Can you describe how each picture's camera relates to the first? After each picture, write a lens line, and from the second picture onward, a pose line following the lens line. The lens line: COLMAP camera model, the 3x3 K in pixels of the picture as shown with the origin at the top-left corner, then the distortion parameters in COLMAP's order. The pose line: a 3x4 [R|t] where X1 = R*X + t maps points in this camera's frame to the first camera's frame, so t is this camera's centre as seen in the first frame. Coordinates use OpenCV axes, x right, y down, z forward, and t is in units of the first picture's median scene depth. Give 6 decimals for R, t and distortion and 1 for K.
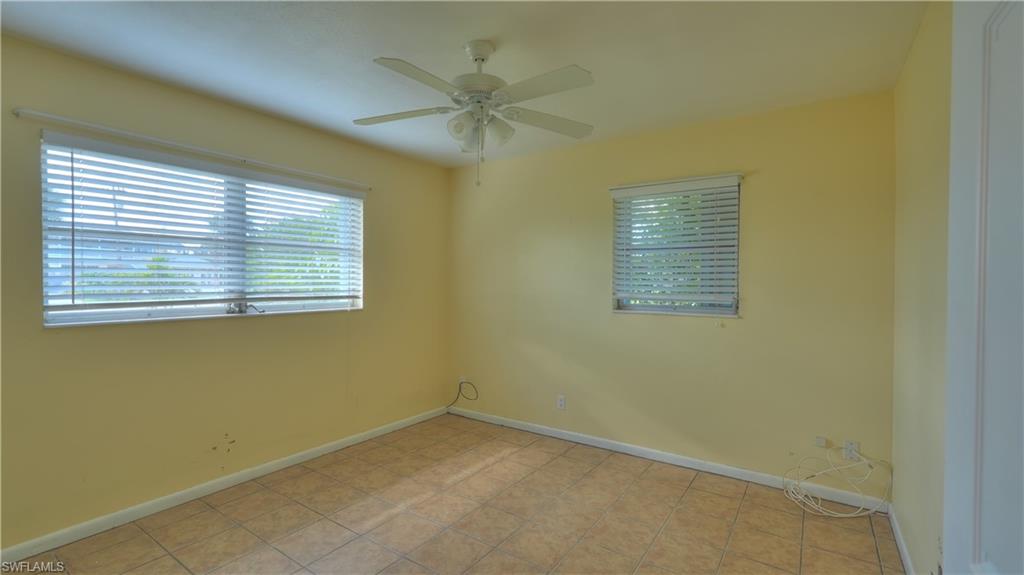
lens RADIAL K [[452.4, 0, 512.0], [0, 452.4, 287.5], [0, 0, 1]] dist [-0.009401, 0.000199]
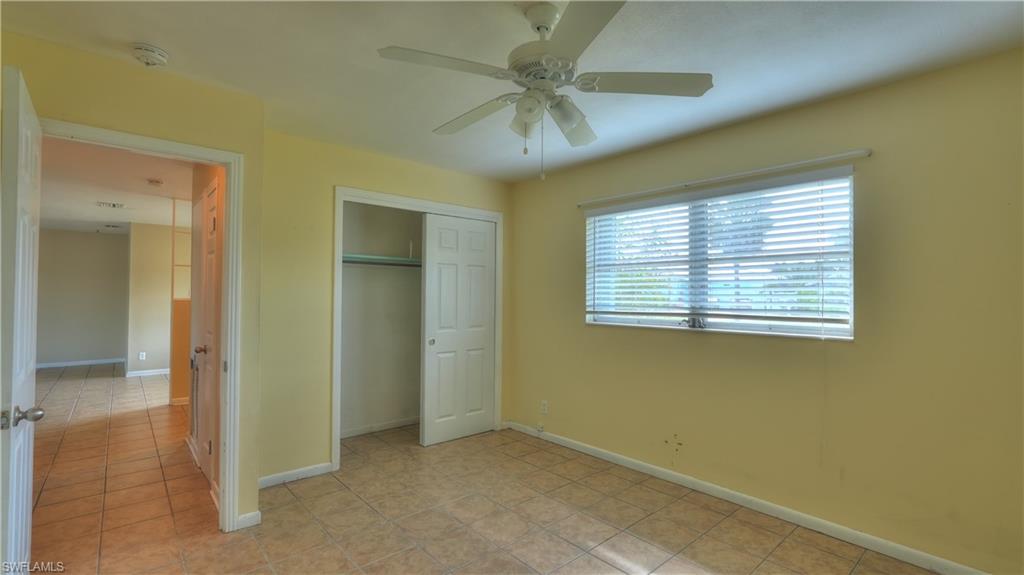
lens RADIAL K [[452.4, 0, 512.0], [0, 452.4, 287.5], [0, 0, 1]] dist [-0.009401, 0.000199]
pose [[-0.247618, -0.022076, -0.968606, 0.549181], [-0.020385, 0.999638, -0.017572, -0.009908], [0.968643, 0.015394, -0.247978, 0.865086]]
